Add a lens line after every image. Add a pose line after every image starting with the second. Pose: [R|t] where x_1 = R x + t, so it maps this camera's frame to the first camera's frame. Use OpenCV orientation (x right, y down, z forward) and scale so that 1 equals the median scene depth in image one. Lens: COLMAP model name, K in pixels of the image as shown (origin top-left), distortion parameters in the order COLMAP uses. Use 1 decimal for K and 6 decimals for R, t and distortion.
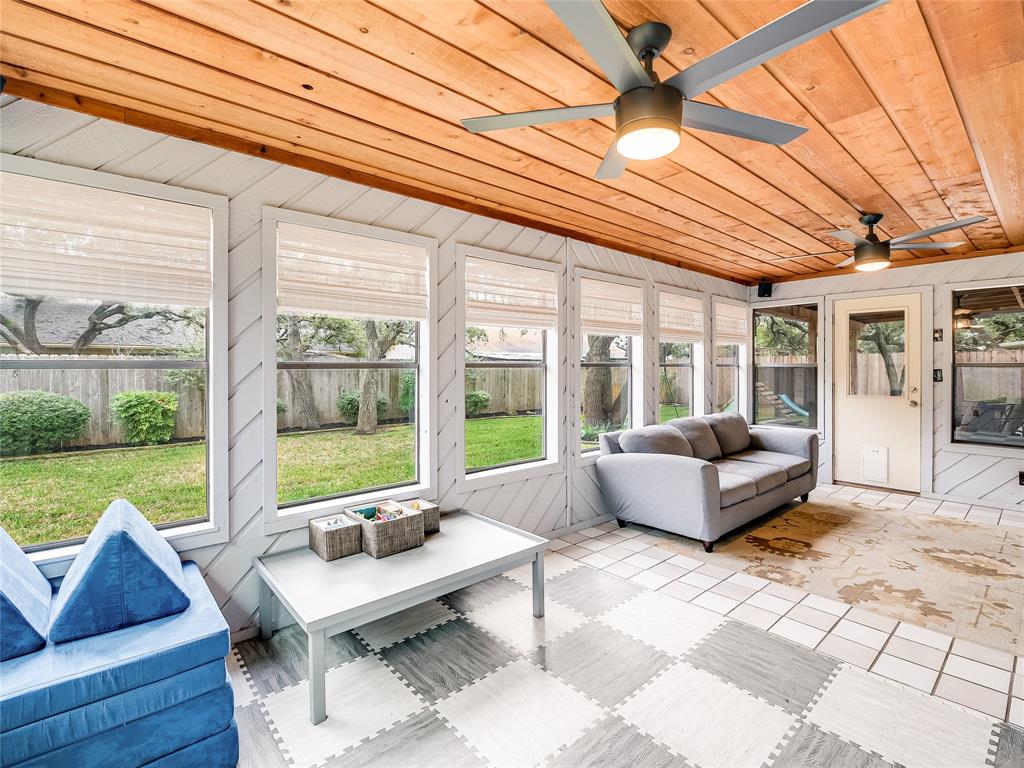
lens RADIAL K [[474.2, 0, 507.9], [0, 474.2, 371.0], [0, 0, 1]] dist [-0.000695, -0.009457]
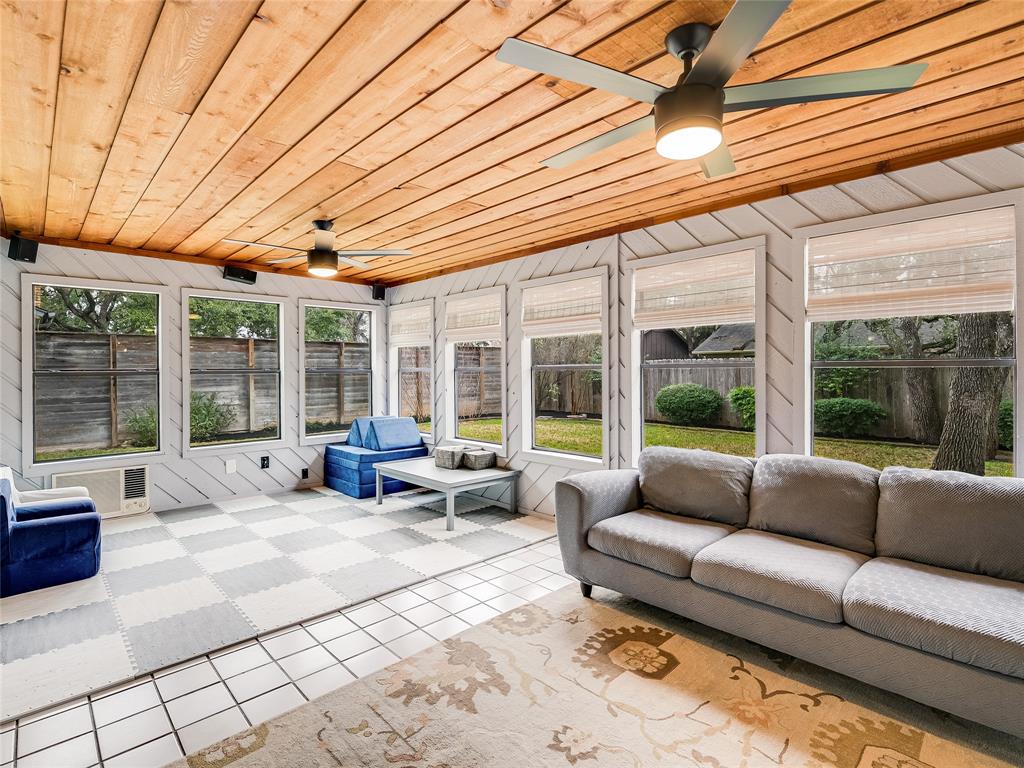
lens RADIAL K [[493.2, 0, 516.5], [0, 493.2, 381.1], [0, 0, 1]] dist [-0.011552, -0.001267]
pose [[0.073010, 0.021742, -0.997094, 1.280242], [-0.000802, 0.999763, 0.021741, -0.007454], [0.997331, -0.000788, 0.073010, 0.834739]]
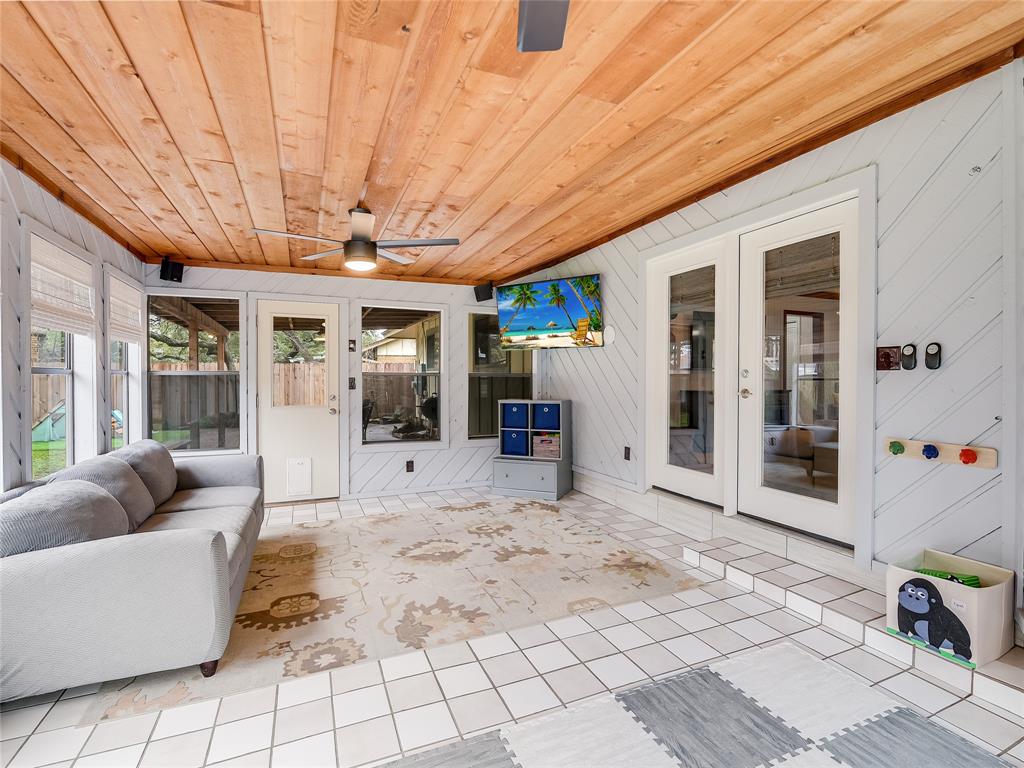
lens RADIAL K [[493.2, 0, 516.5], [0, 493.2, 381.1], [0, 0, 1]] dist [-0.011552, -0.001267]
pose [[0.297557, -0.006470, 0.954682, -0.060335], [0.005962, 0.999970, 0.004919, 0.001246], [-0.954685, 0.004228, 0.297587, 0.440386]]
